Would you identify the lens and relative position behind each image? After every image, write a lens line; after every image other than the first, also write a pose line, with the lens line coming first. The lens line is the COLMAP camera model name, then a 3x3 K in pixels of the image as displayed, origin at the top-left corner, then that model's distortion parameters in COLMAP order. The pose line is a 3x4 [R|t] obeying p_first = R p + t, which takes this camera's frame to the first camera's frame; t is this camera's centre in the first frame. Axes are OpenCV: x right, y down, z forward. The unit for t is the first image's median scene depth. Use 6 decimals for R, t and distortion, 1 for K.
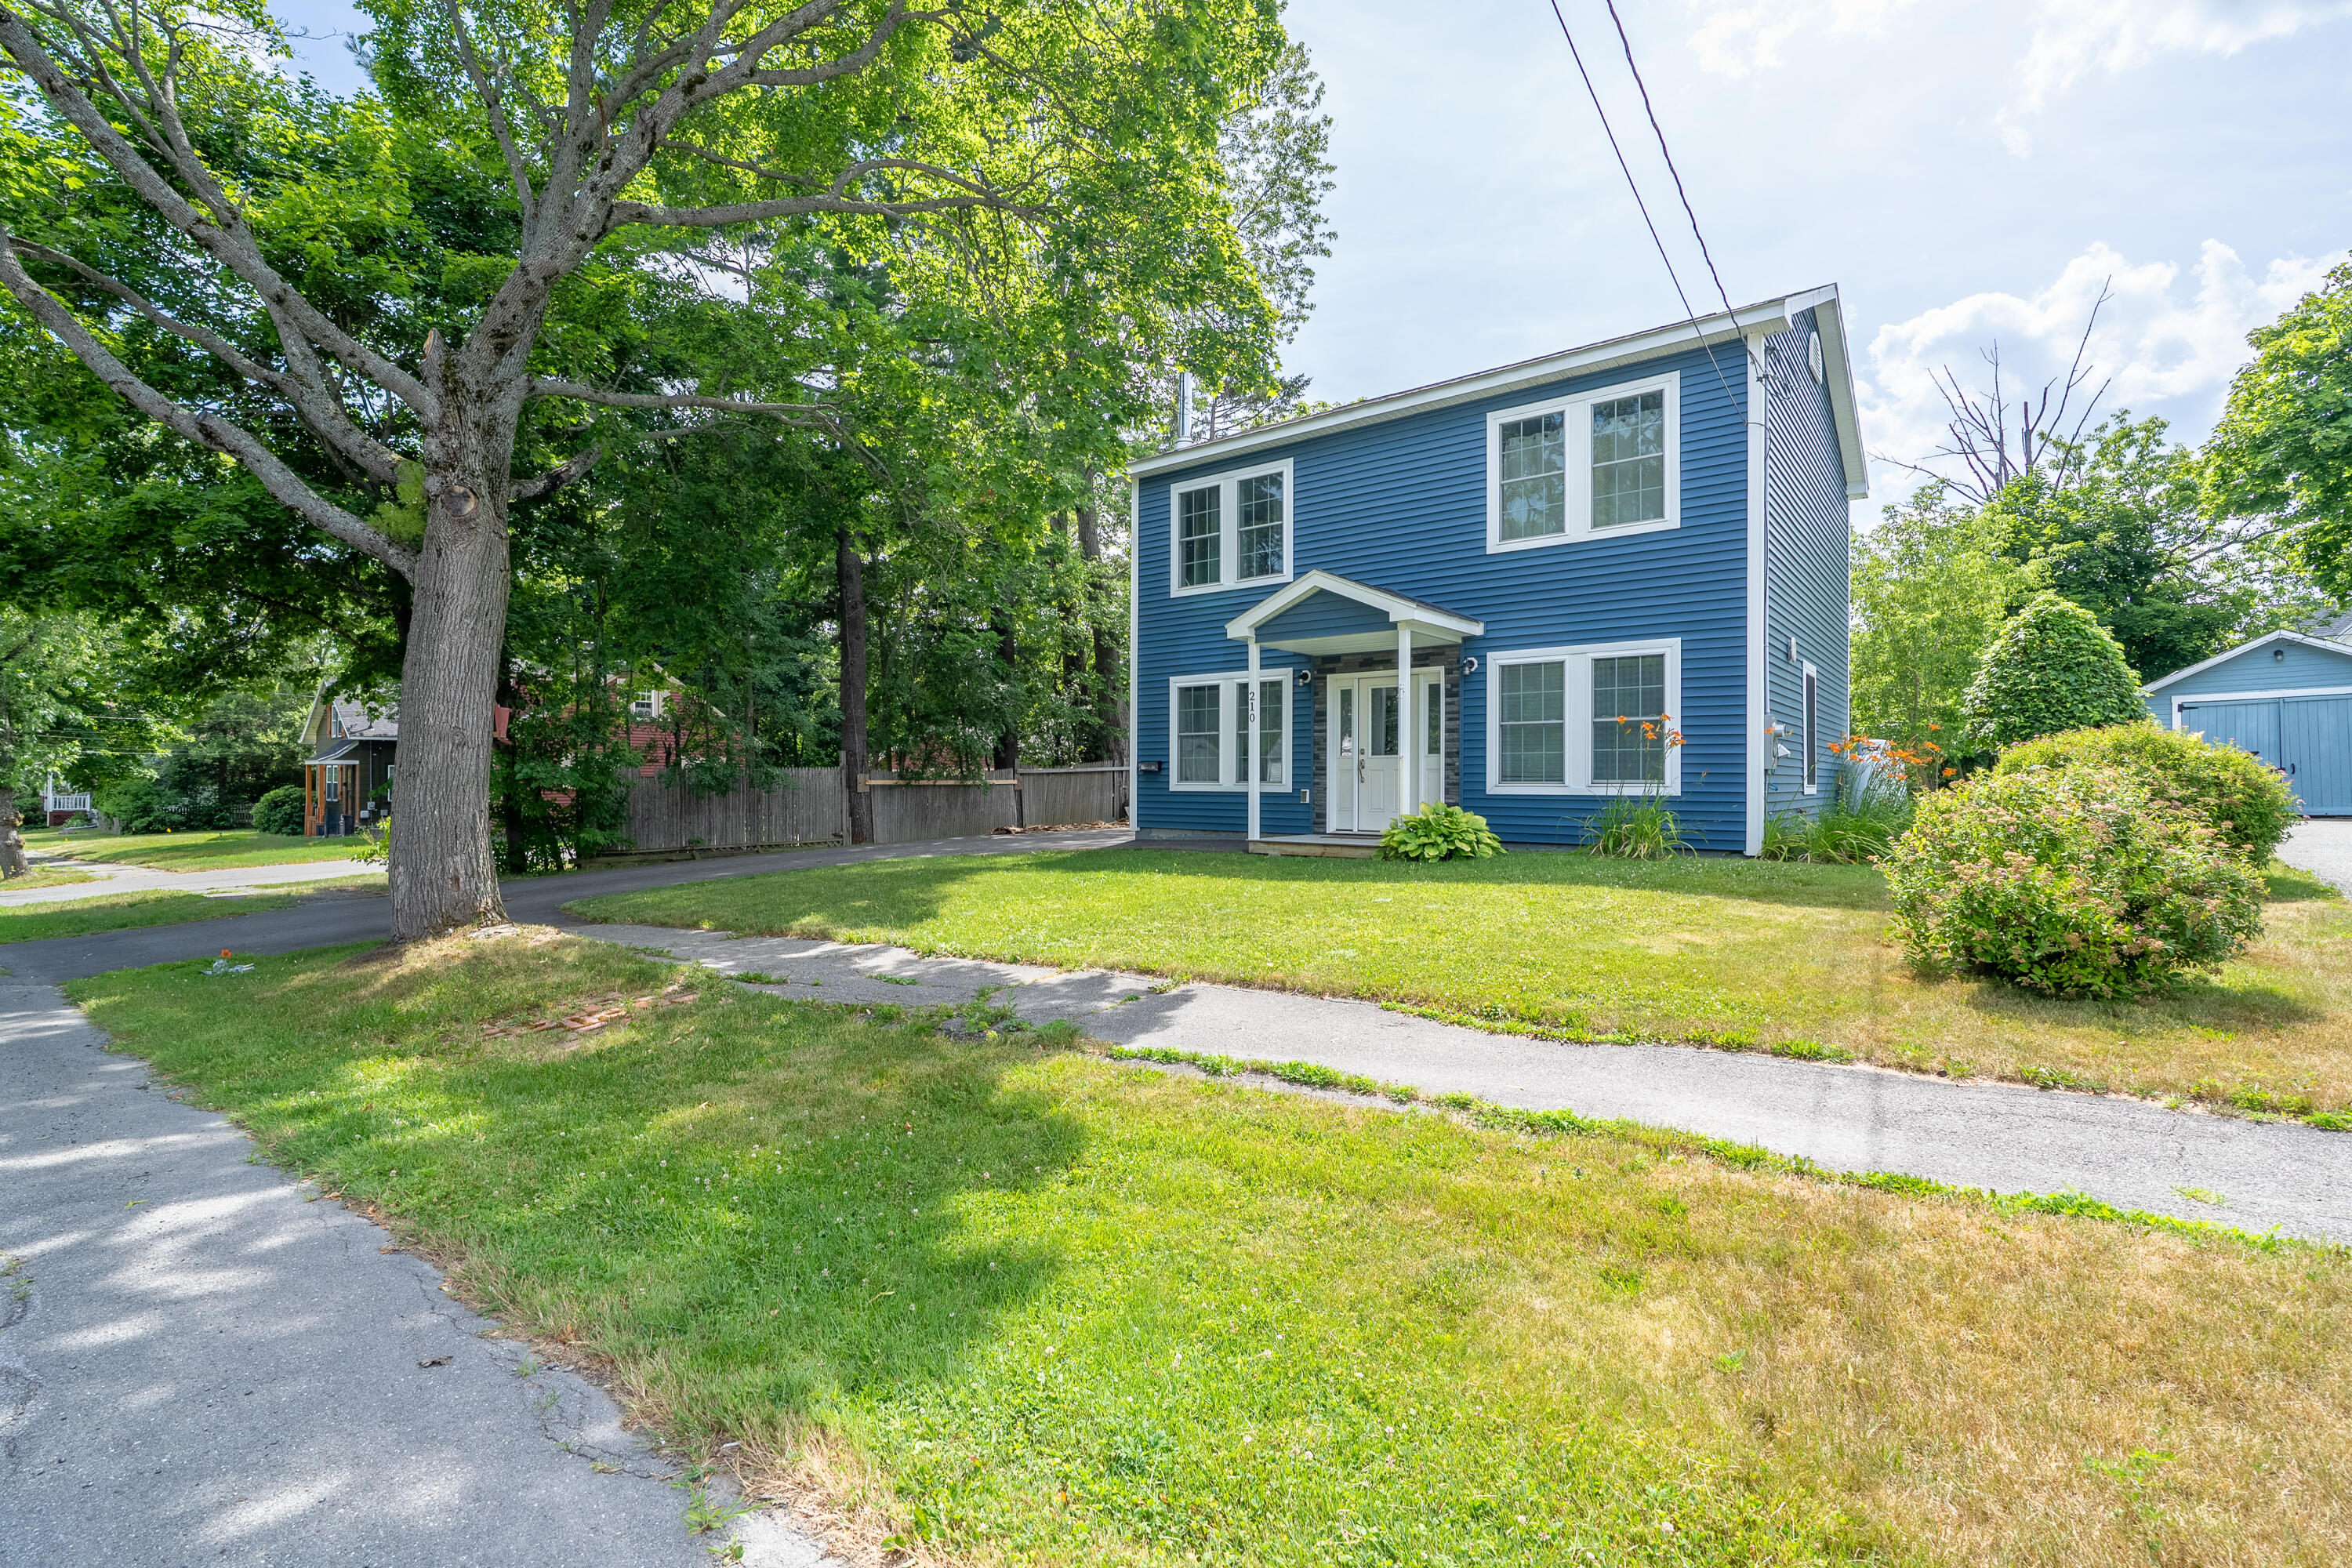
lens RADIAL K [[1053.0, 0, 1181.5], [0, 1053.0, 778.9], [0, 0, 1]] dist [-0.003878, 0.001004]
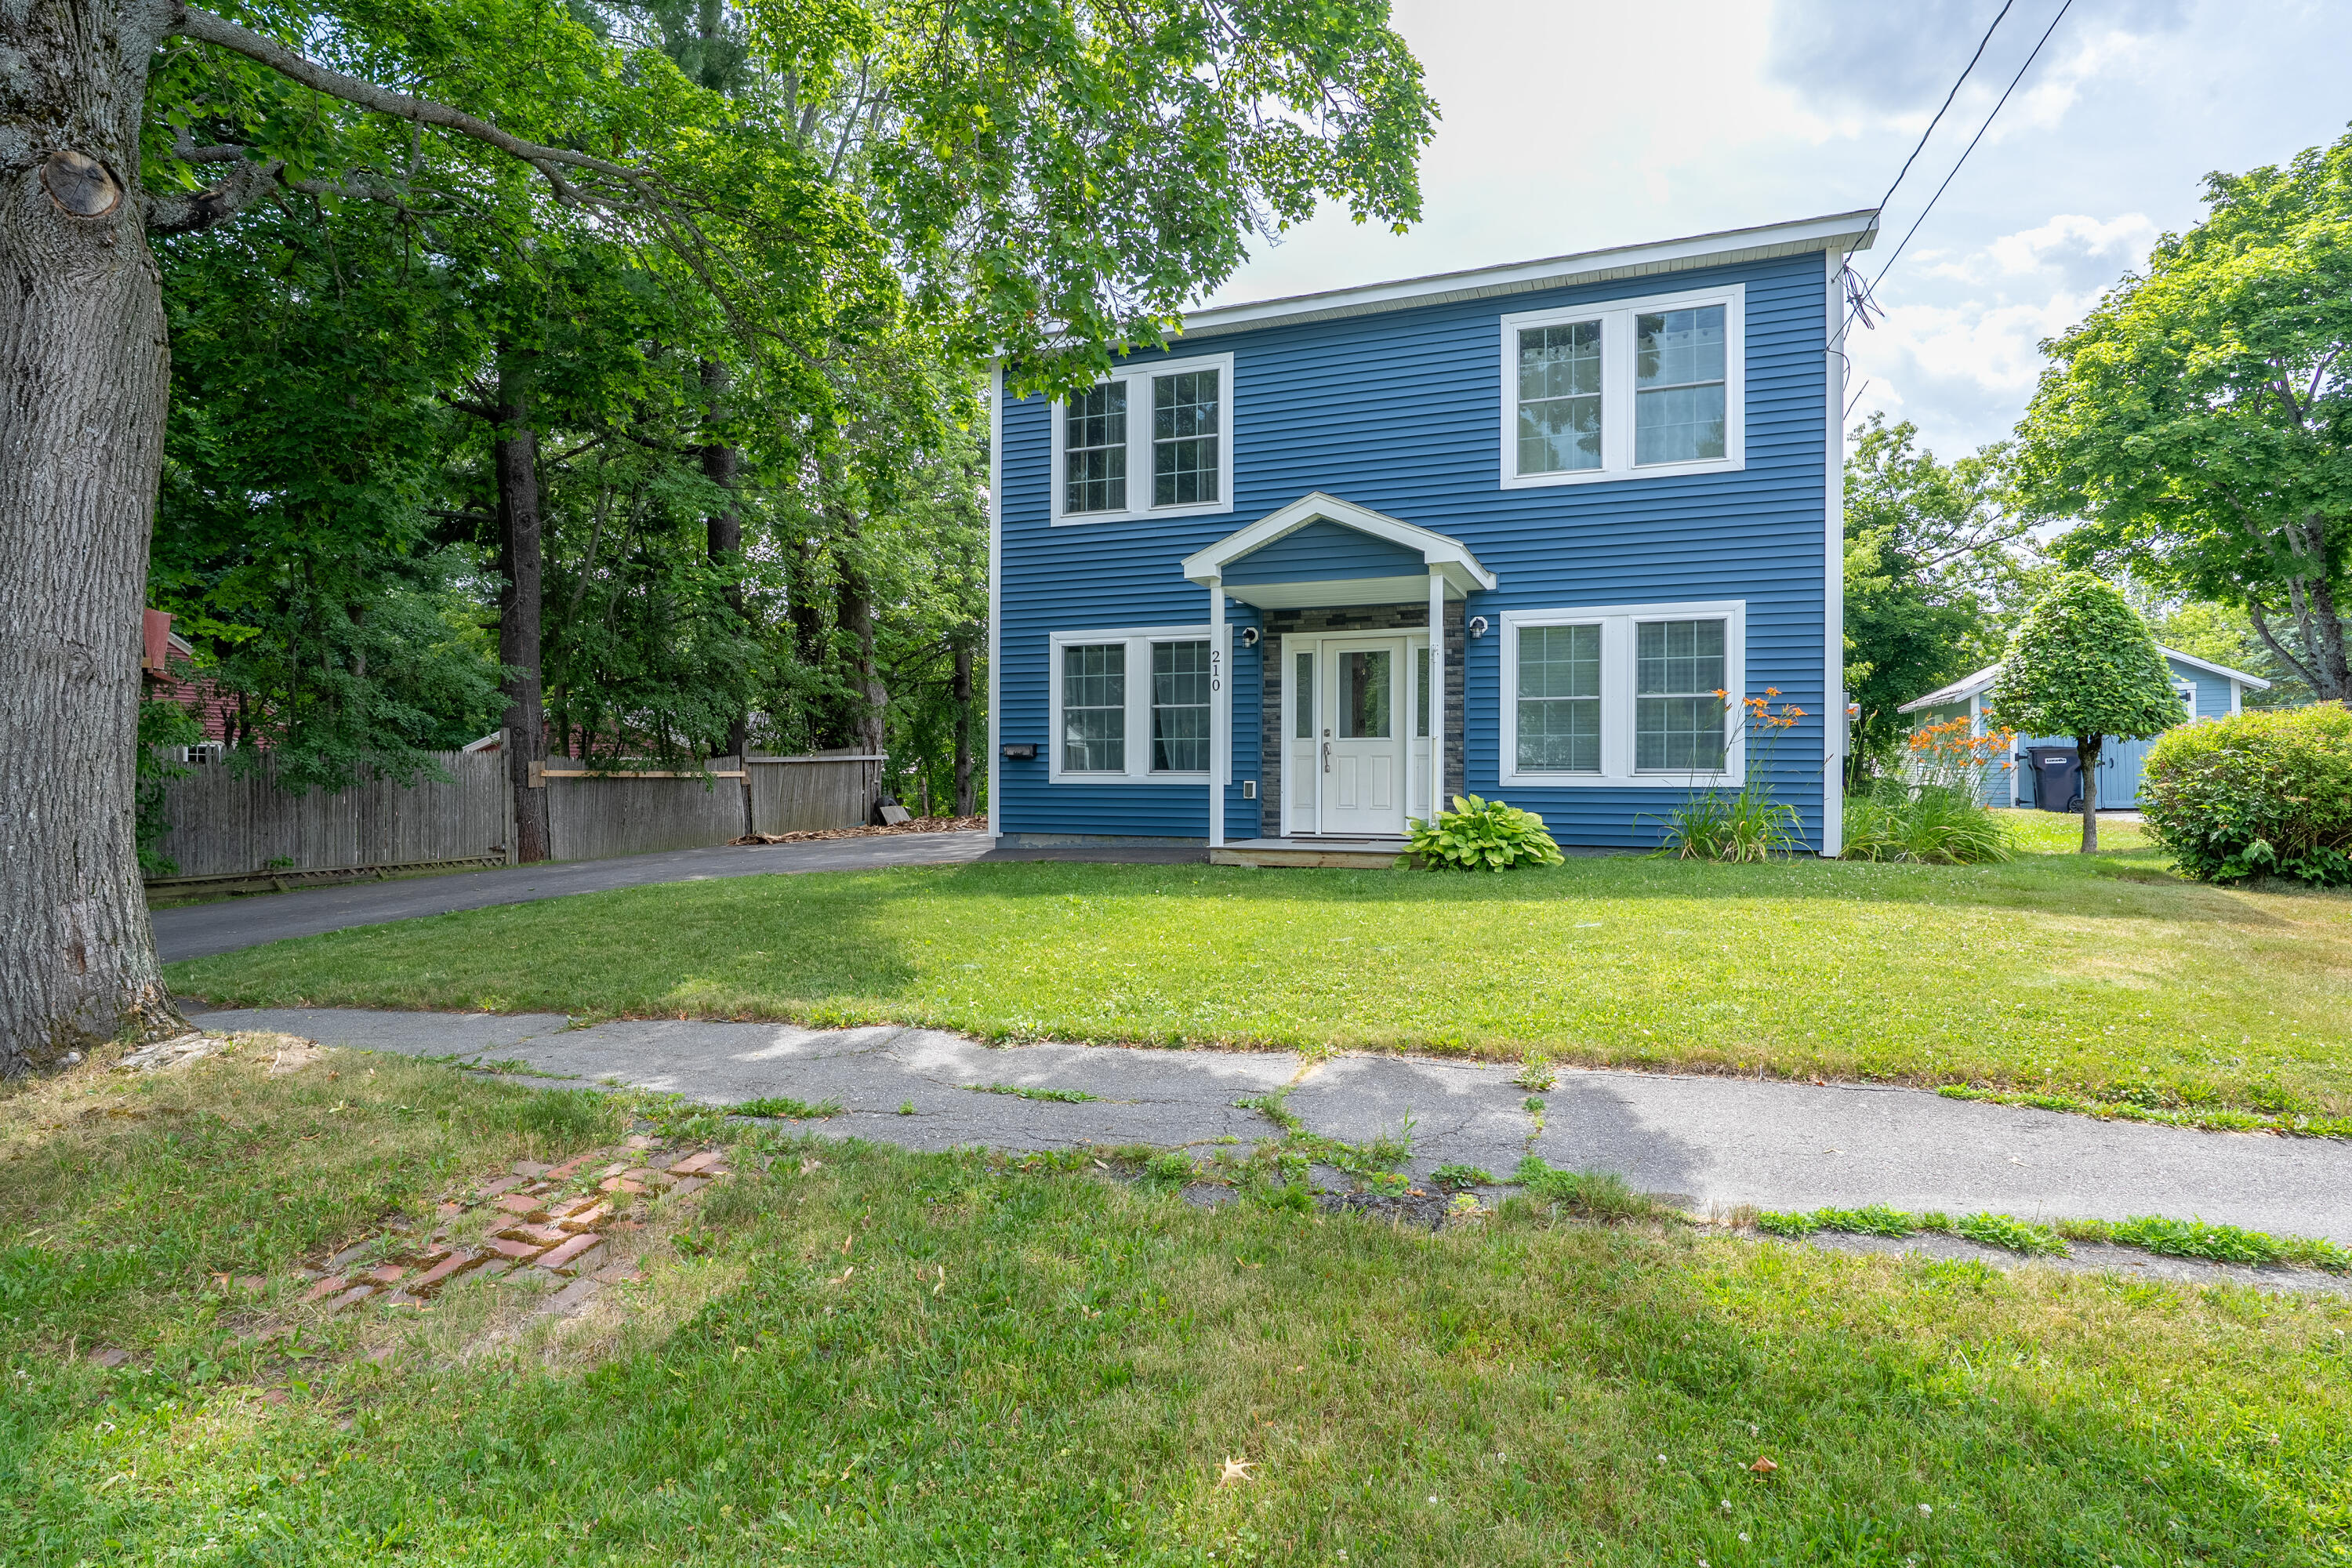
lens RADIAL K [[1203.7, 0, 1176.0], [0, 1203.7, 784.0], [0, 0, 1]] dist [-0.002370, 0.000007]
pose [[0.955409, 0.000197, 0.295285, -0.216401], [-0.002054, 0.999980, 0.005980, 0.007662], [-0.295278, -0.006320, 0.955391, 0.183756]]
